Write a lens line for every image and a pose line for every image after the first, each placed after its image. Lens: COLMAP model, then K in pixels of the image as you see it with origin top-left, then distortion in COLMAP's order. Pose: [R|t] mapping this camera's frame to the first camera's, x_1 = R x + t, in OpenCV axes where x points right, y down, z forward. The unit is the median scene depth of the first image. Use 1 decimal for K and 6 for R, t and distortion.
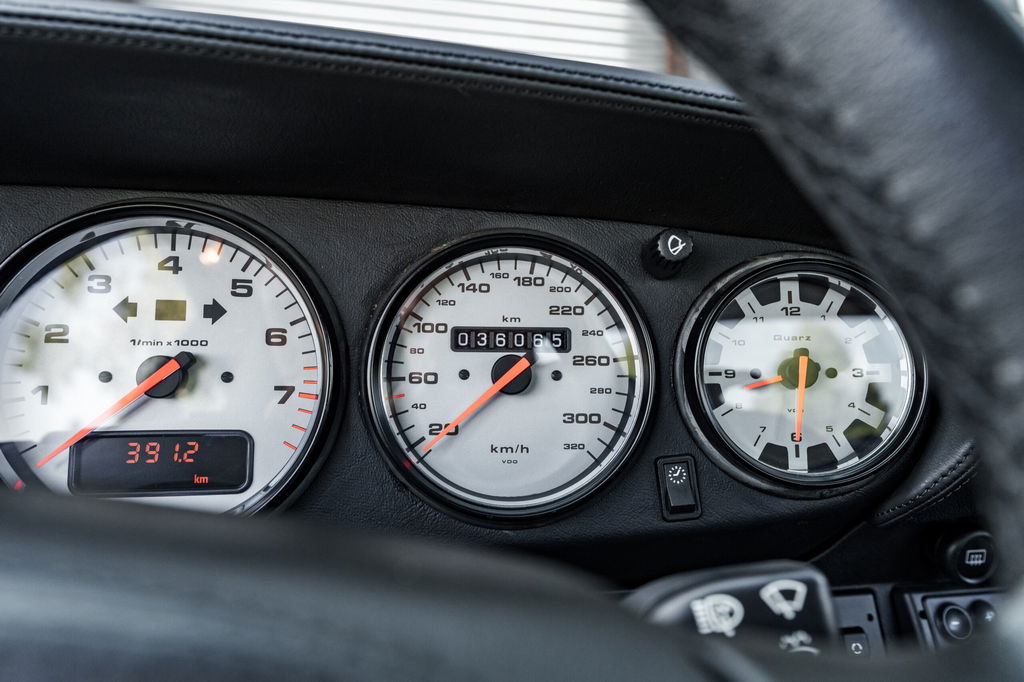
lens RADIAL K [[705.5, 0, 502.6], [0, 705.5, 311.0], [0, 0, 1]] dist [0.000637, 0.002069]
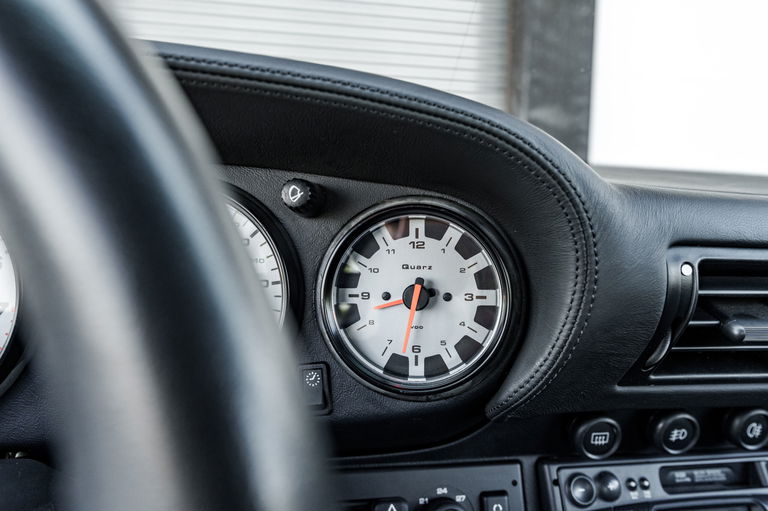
lens RADIAL K [[529.1, 0, 375.3], [0, 529.1, 231.5], [0, 0, 1]] dist [0.000637, 0.002069]
pose [[0.999184, 0.009909, -0.039162, 0.373652], [-0.007826, 0.998565, 0.052985, -0.070101], [0.039631, -0.052636, 0.997827, 0.097320]]
